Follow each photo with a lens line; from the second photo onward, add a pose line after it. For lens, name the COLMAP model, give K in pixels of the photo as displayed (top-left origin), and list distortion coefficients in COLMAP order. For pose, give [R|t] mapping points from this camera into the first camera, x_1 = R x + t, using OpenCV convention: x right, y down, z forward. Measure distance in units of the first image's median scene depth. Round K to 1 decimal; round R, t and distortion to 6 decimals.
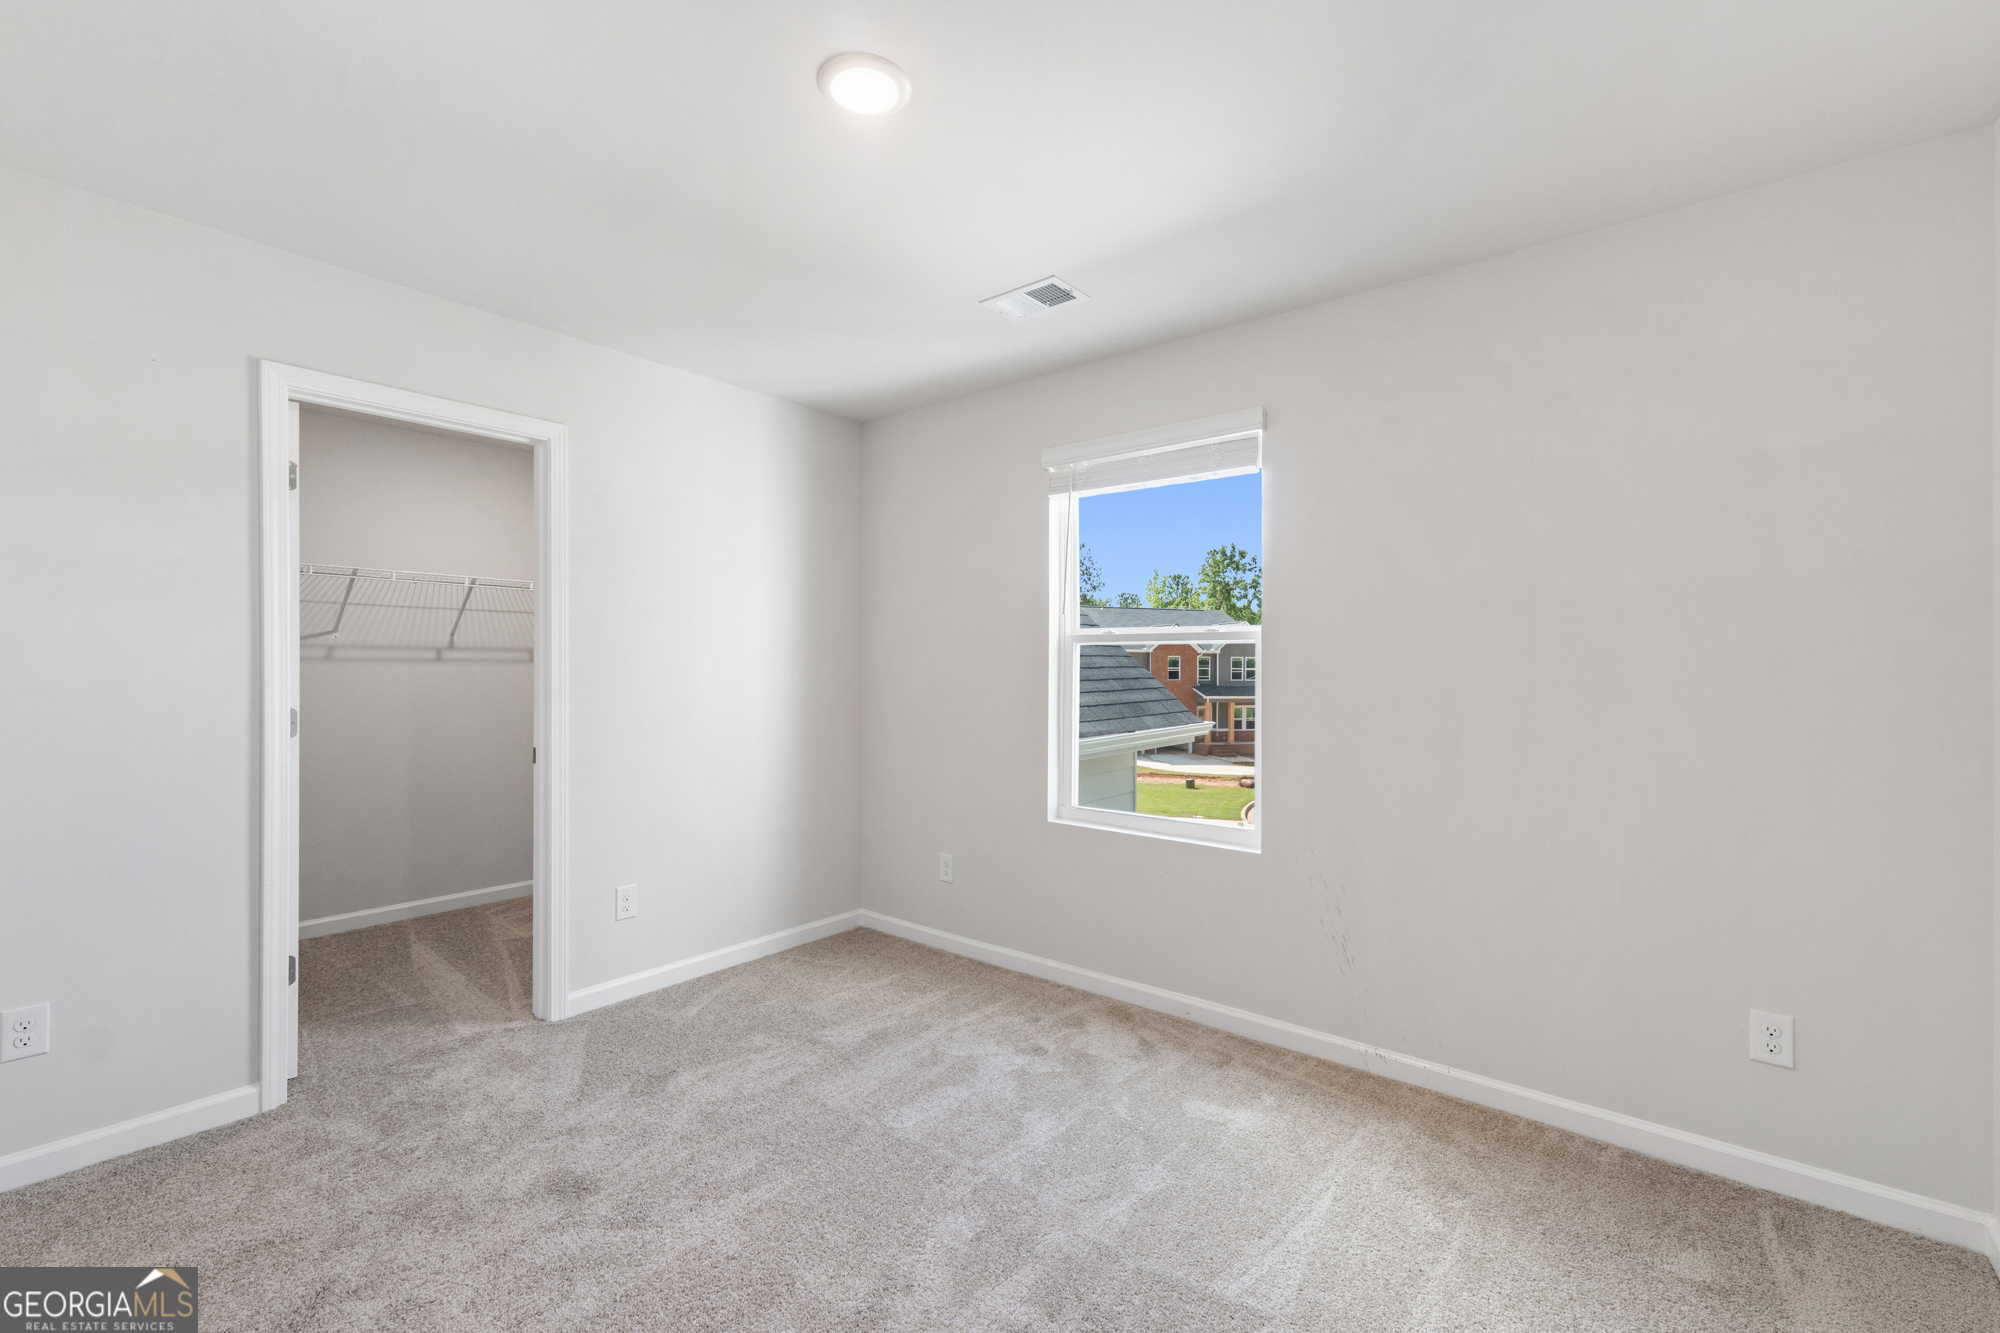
lens RADIAL K [[856.0, 0, 993.7], [0, 856.0, 666.4], [0, 0, 1]] dist [0.006719, -0.000142]
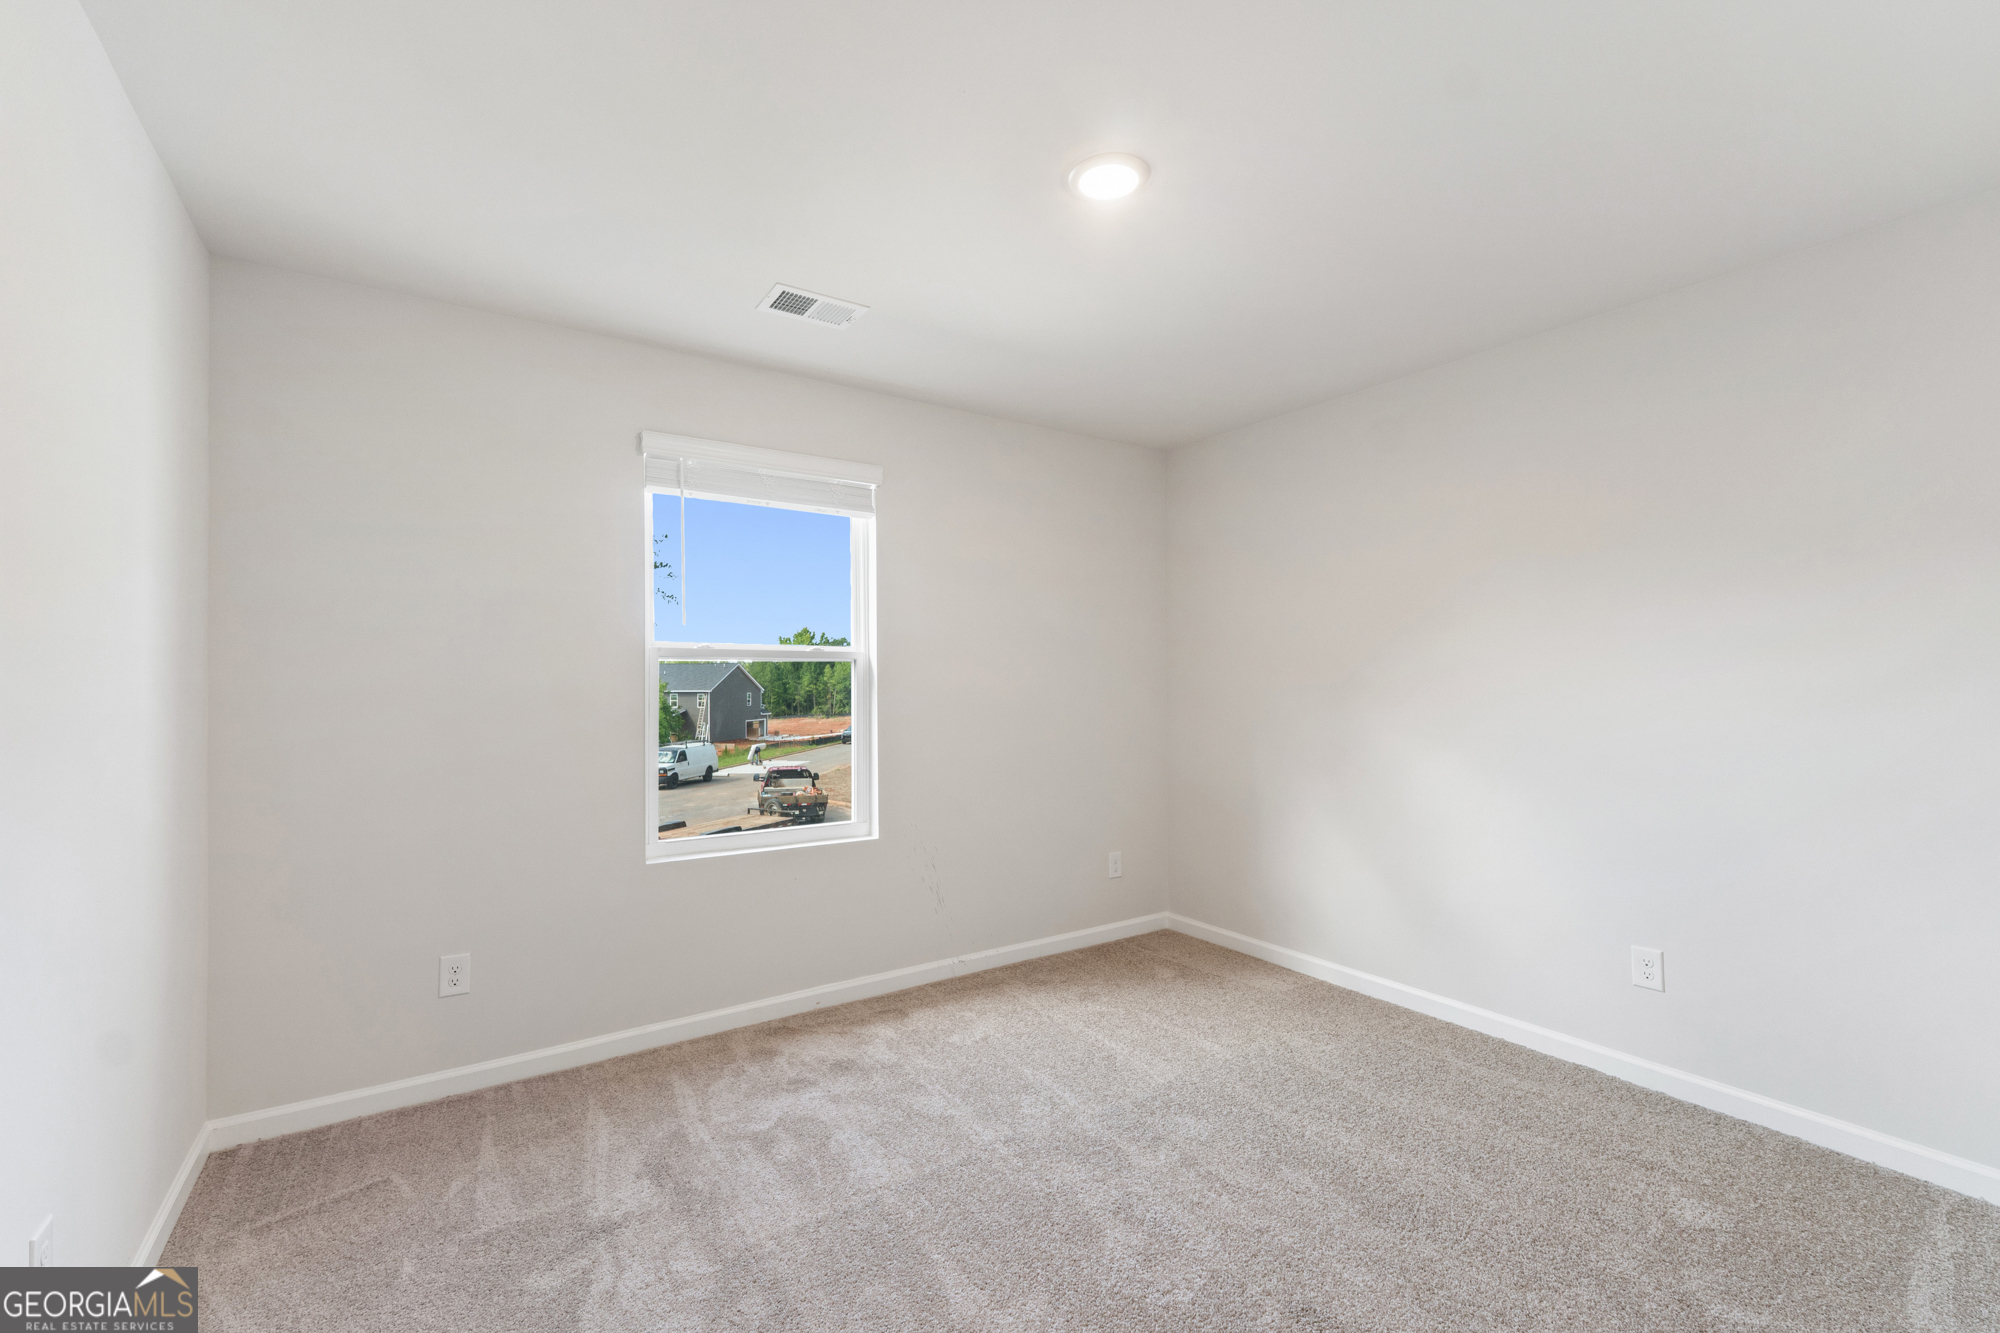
lens RADIAL K [[856.0, 0, 998.2], [0, 856.0, 666.1], [0, 0, 1]] dist [0.006719, -0.000142]
pose [[0.285302, 0.007141, 0.958411, -0.796108], [0.003839, 0.999956, -0.008593, -0.011178], [-0.958430, 0.006131, 0.285262, 0.500730]]
